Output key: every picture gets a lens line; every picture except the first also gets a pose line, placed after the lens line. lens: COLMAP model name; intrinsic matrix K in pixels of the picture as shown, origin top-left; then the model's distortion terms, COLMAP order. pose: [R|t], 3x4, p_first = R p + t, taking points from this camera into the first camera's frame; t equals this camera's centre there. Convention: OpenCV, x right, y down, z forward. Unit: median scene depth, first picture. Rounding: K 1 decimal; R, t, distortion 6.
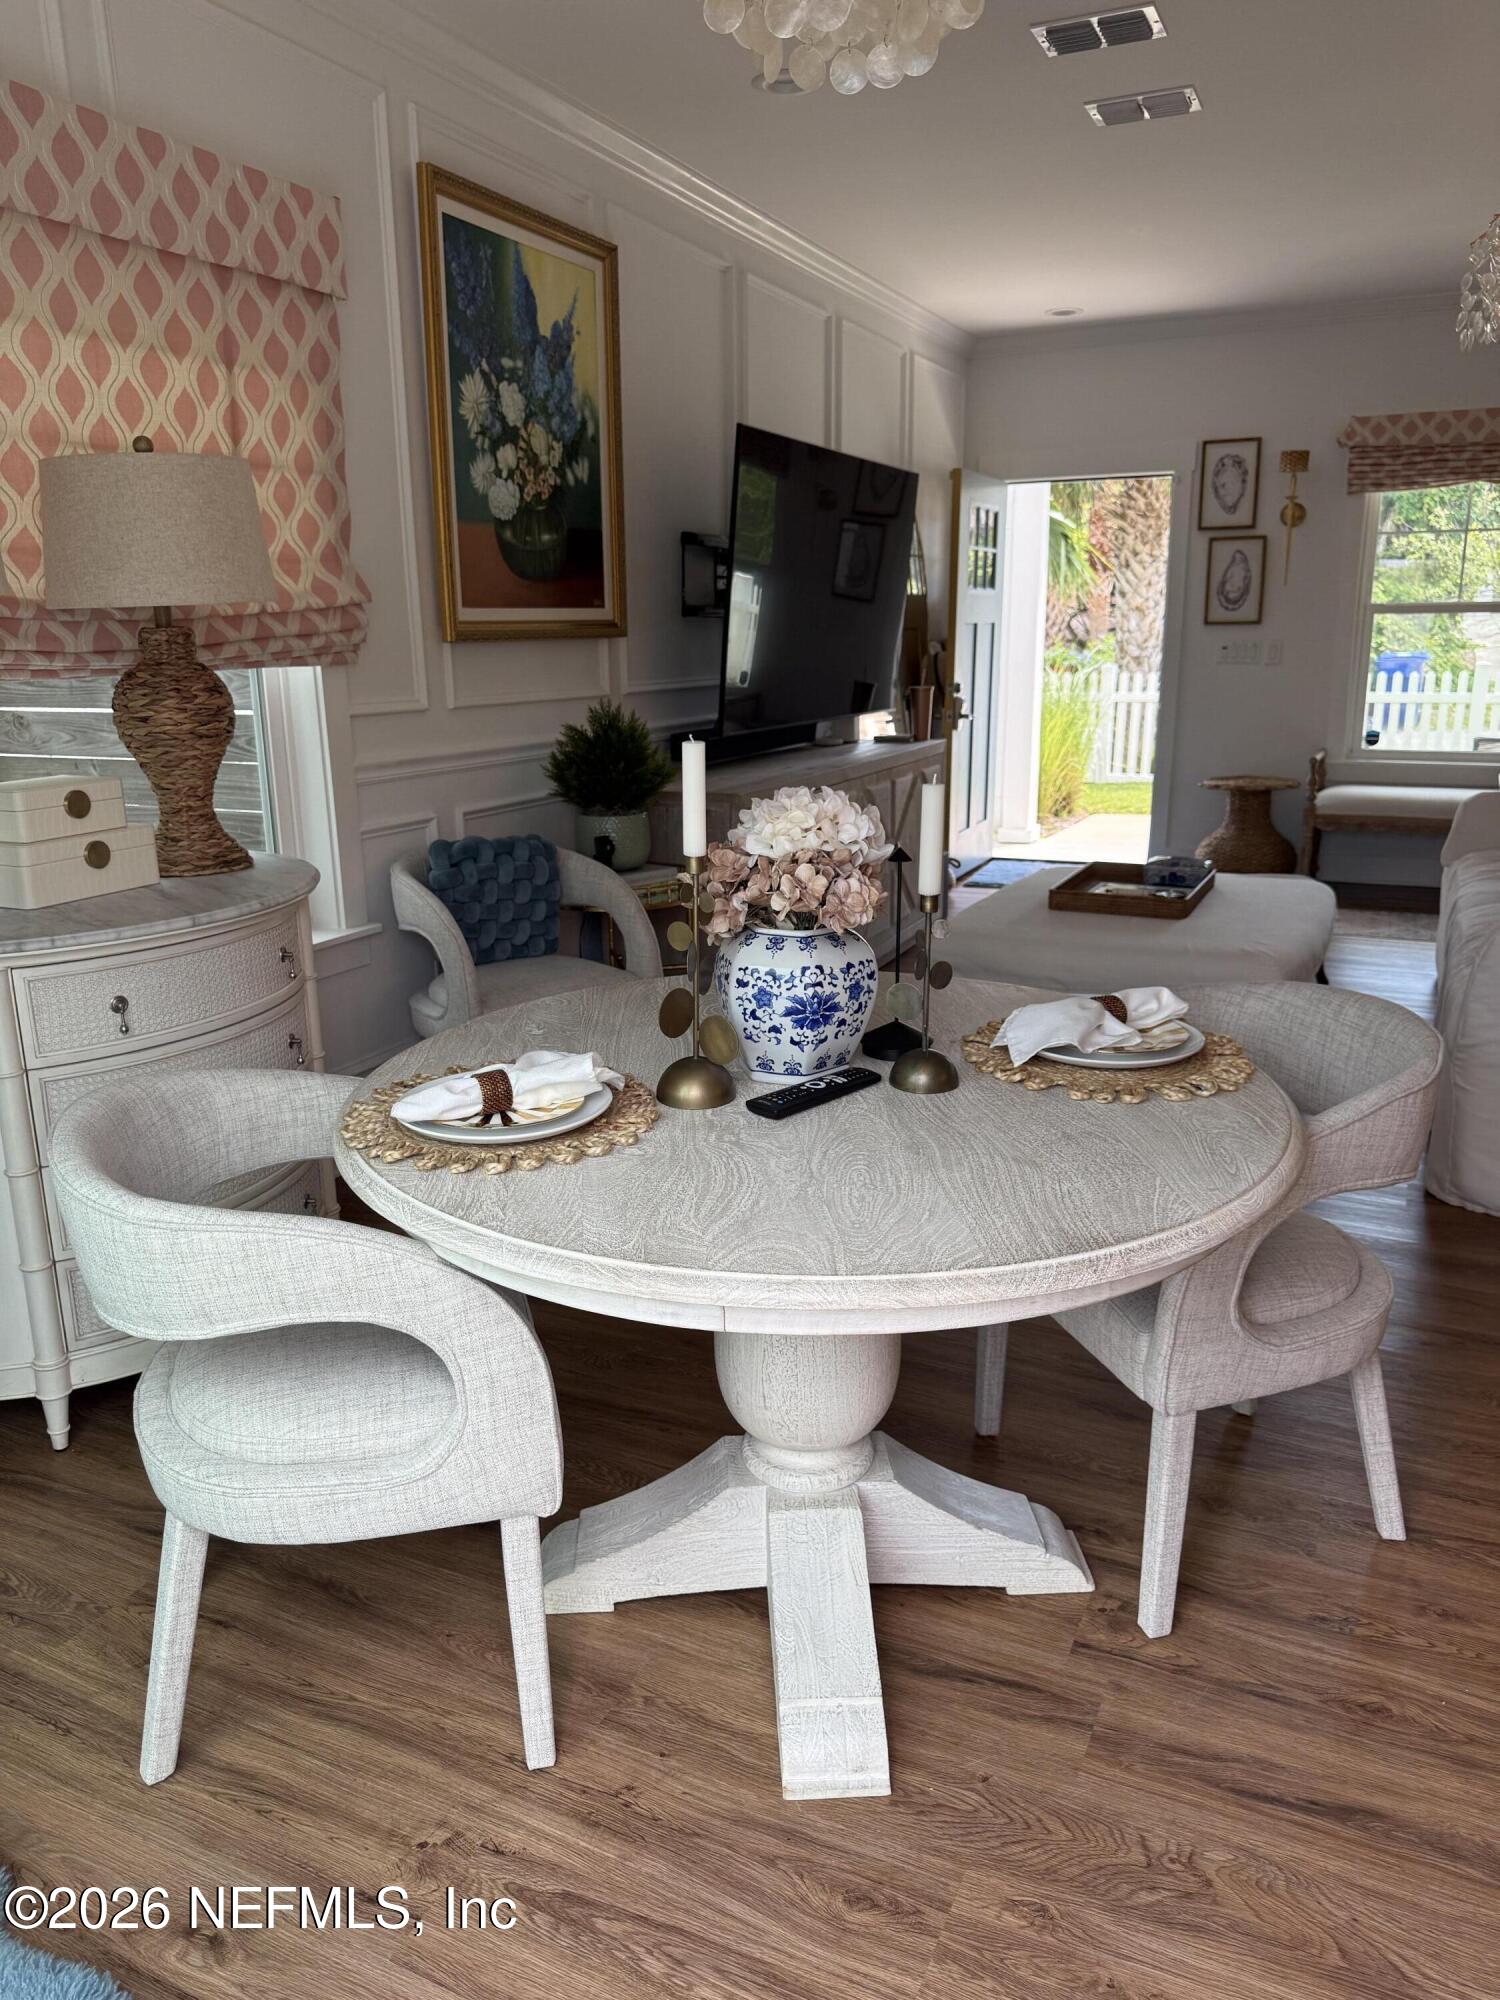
lens RADIAL K [[1433.3, 0, 741.3], [0, 1433.3, 1008.2], [0, 0, 1]] dist [0.010026, -0.039449]
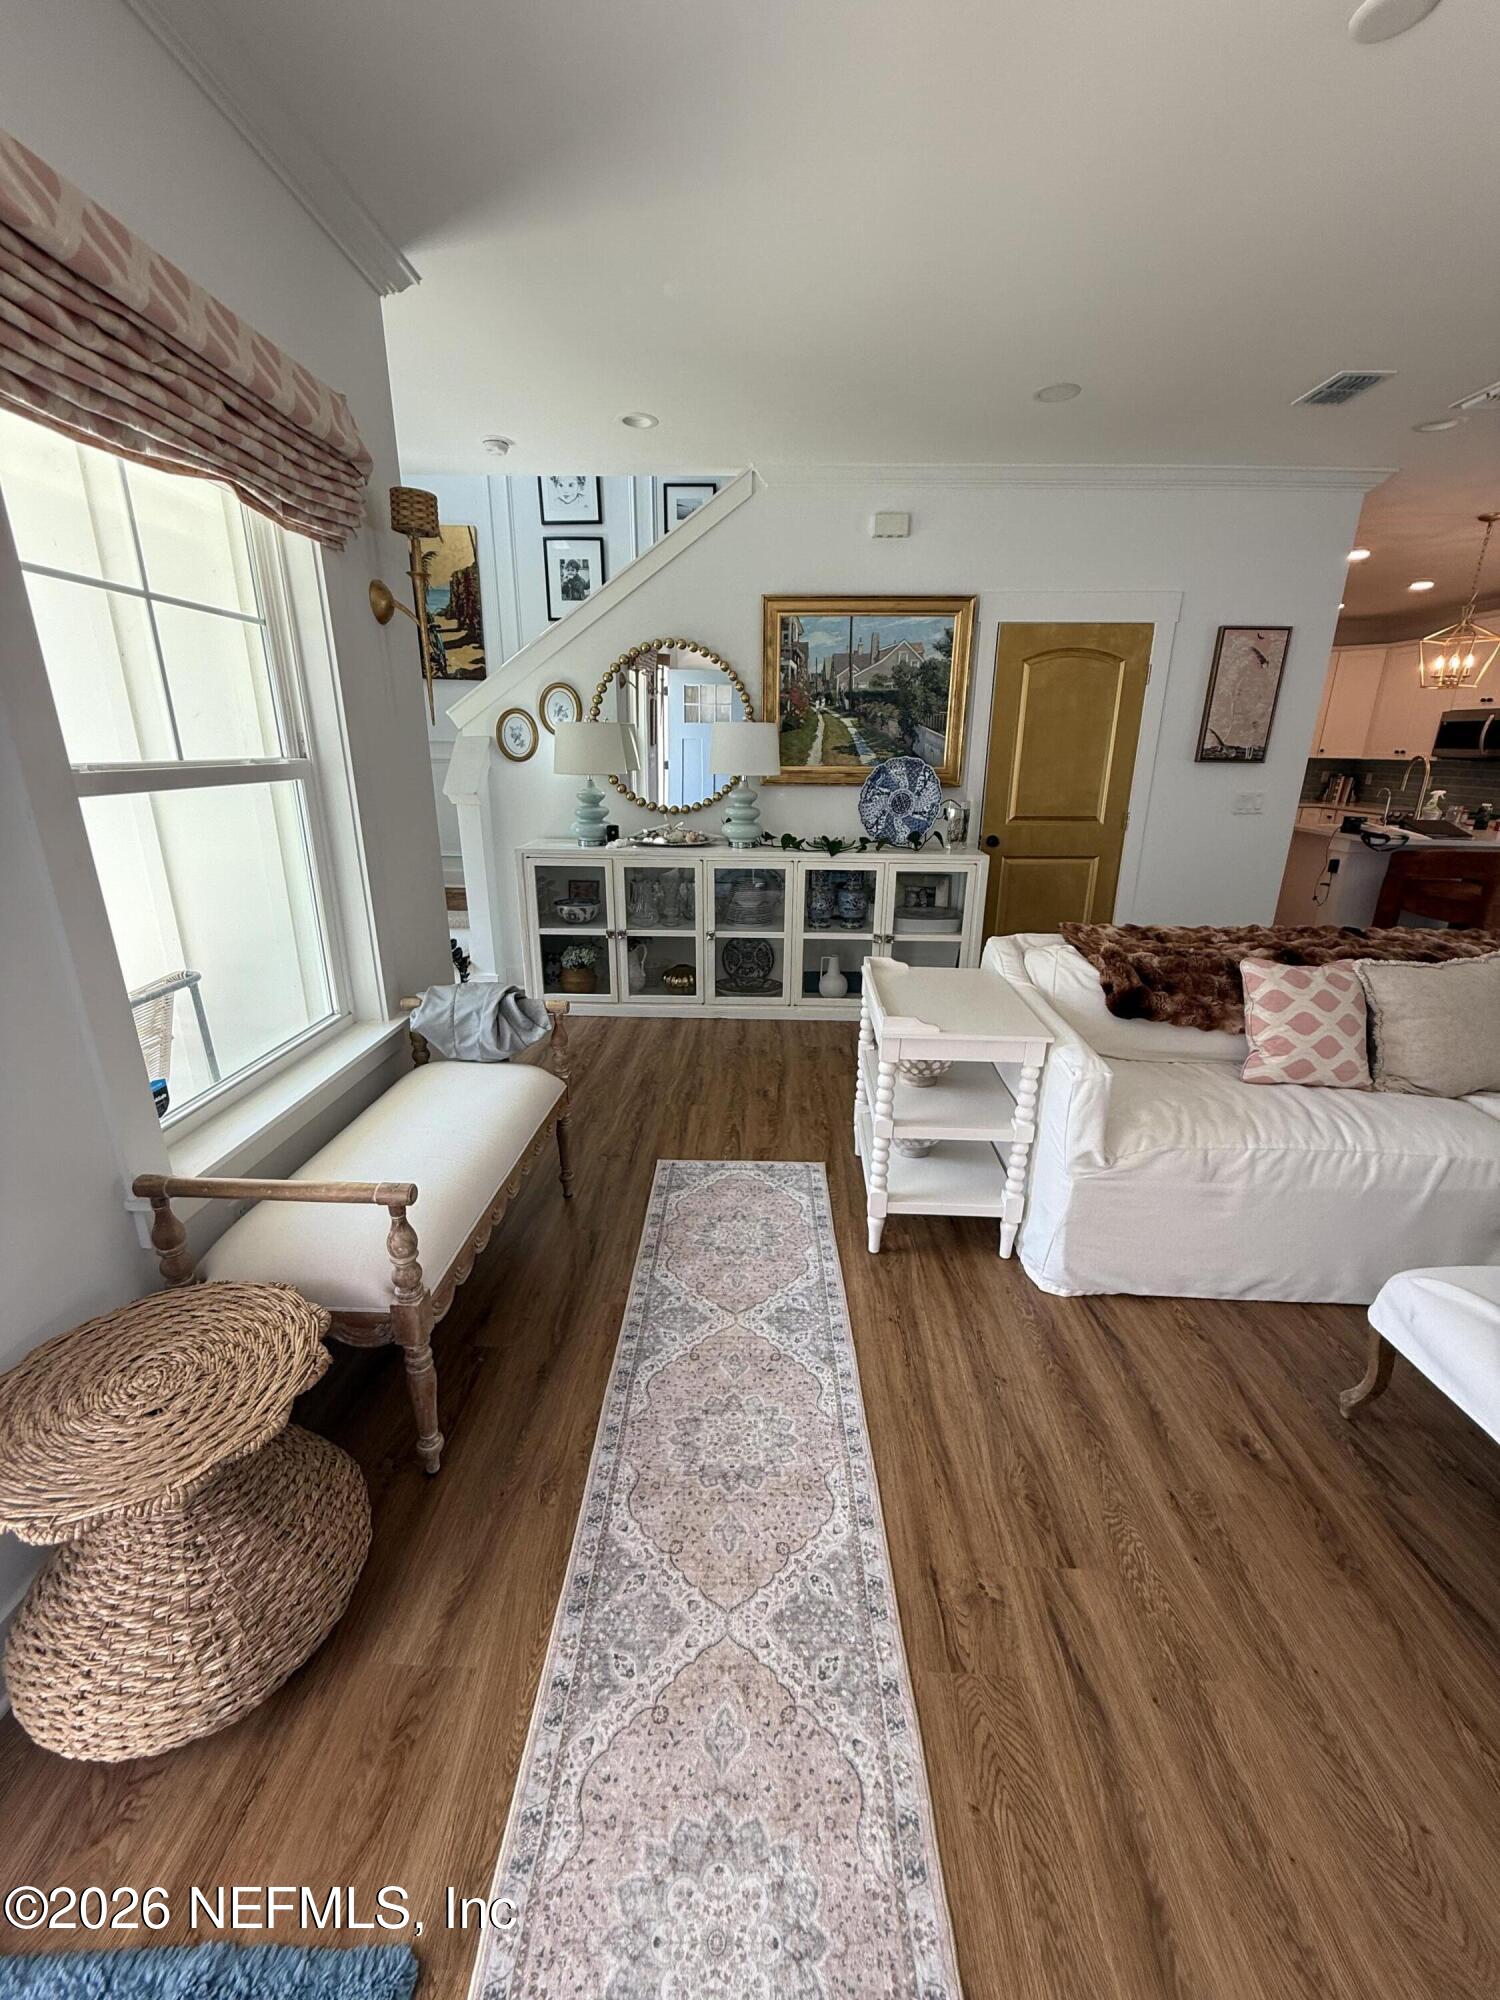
lens RADIAL K [[792.4, 0, 749.6], [0, 792.4, 996.3], [0, 0, 1]] dist [-0.001818, 0.000232]
pose [[-0.400999, -0.268830, 0.875746, 0.335668], [0.229101, 0.896165, 0.380002, -0.480129], [-0.886968, 0.353014, -0.297772, 1.665721]]
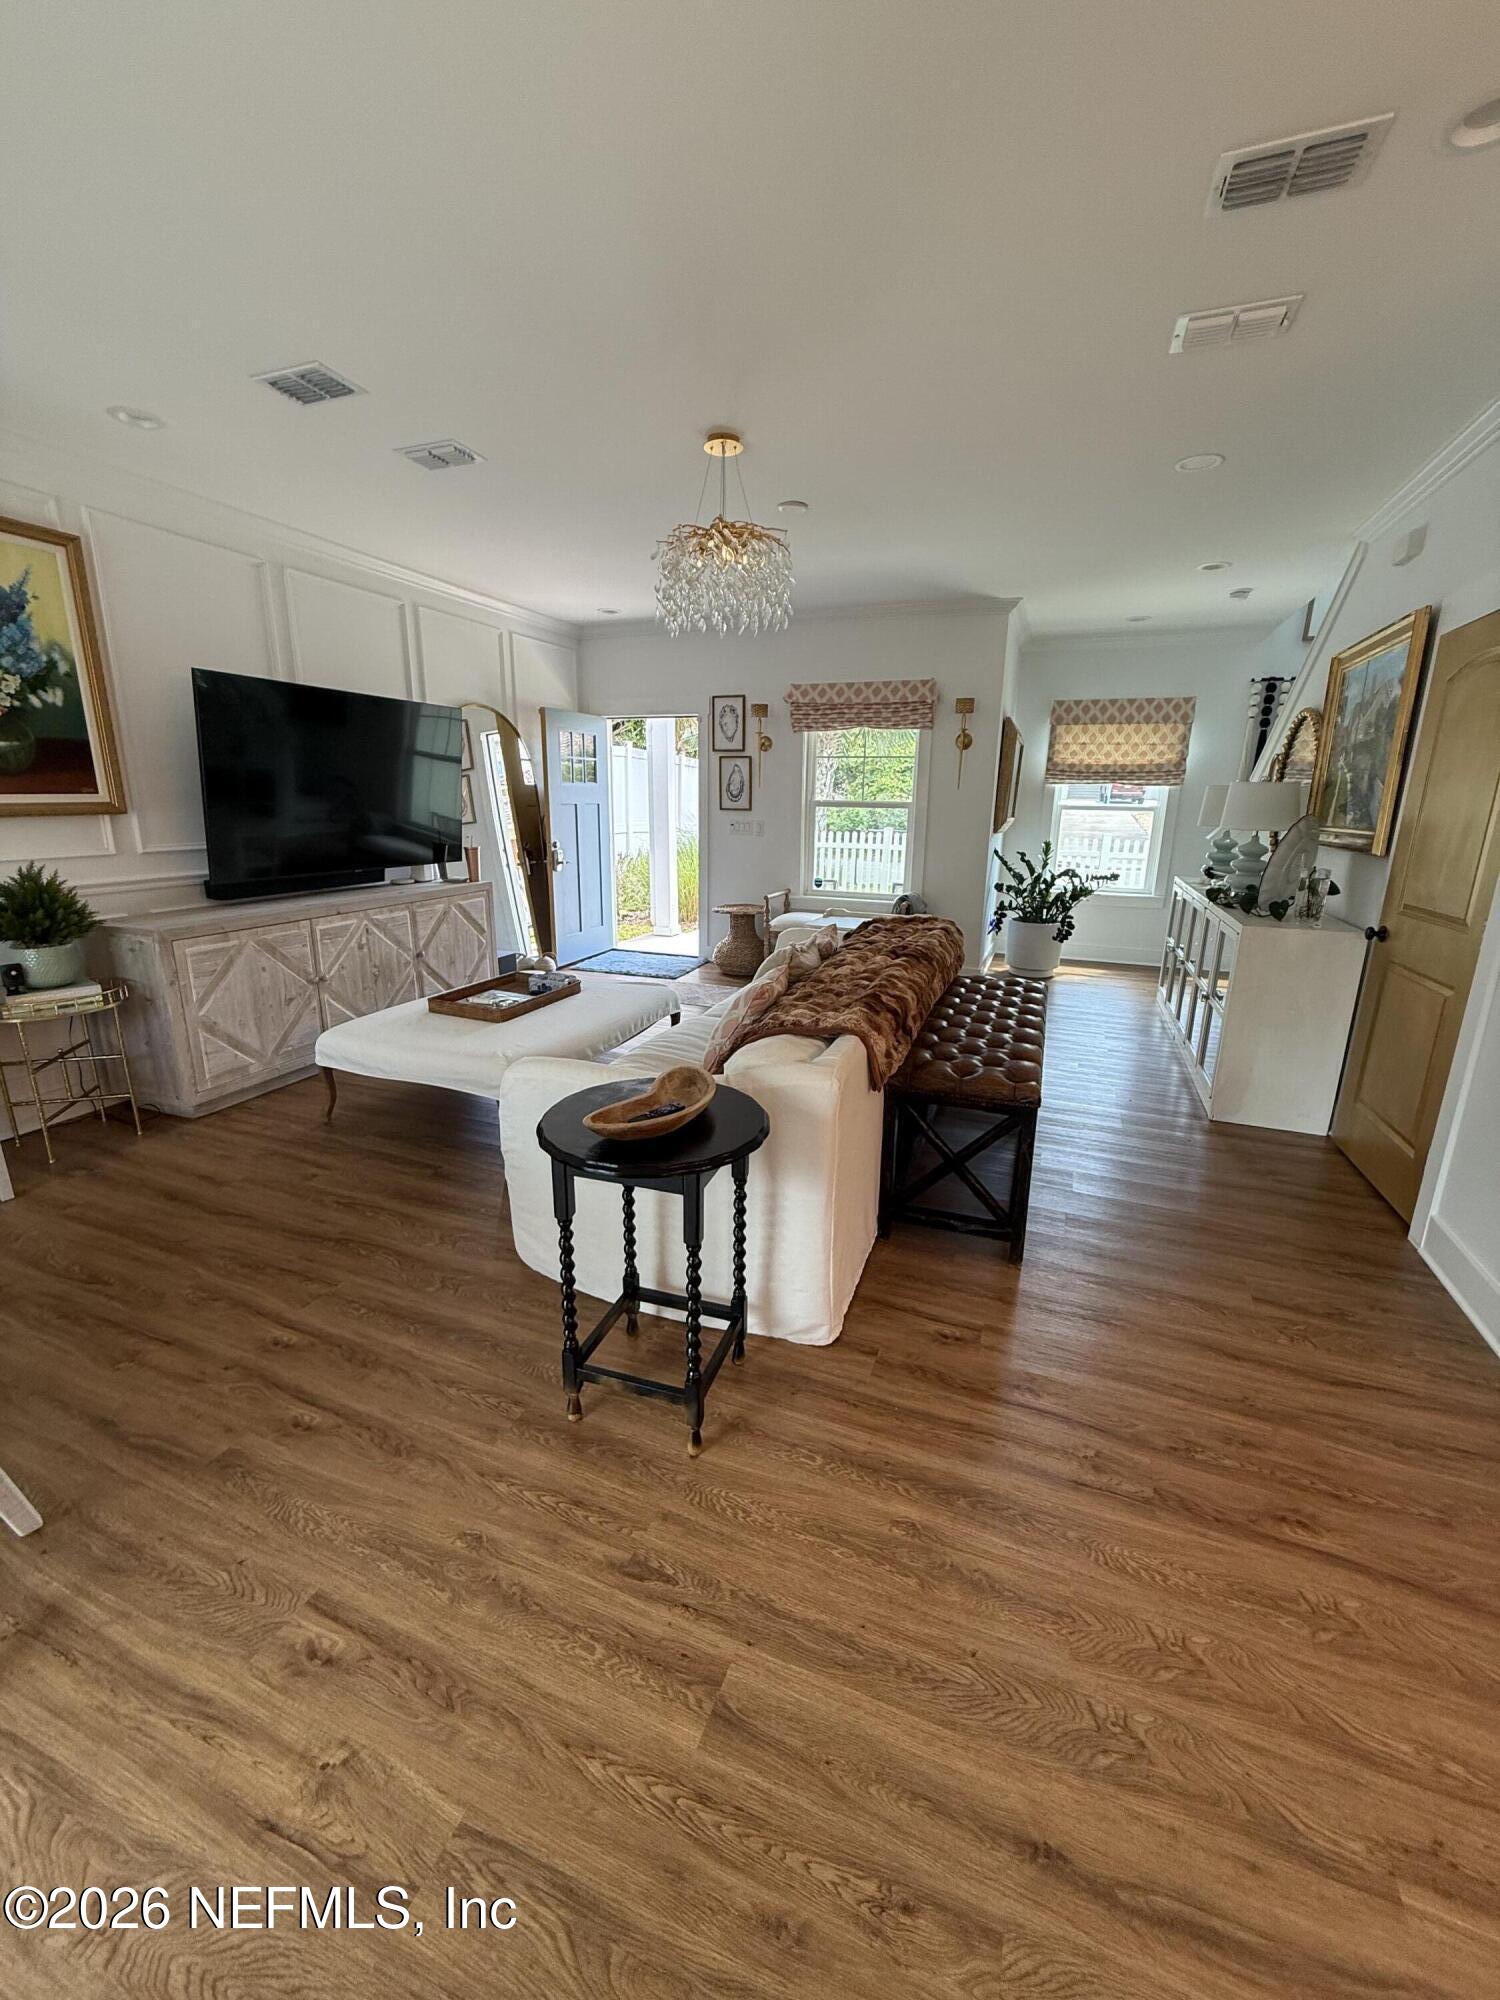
lens RADIAL K [[792.4, 0, 749.6], [0, 792.4, 996.3], [0, 0, 1]] dist [-0.001818, 0.000232]
pose [[0.997555, 0.016453, 0.067923, 0.557147], [-0.016006, 0.999847, -0.007109, -0.096714], [-0.068029, 0.006004, 0.997665, 0.204405]]
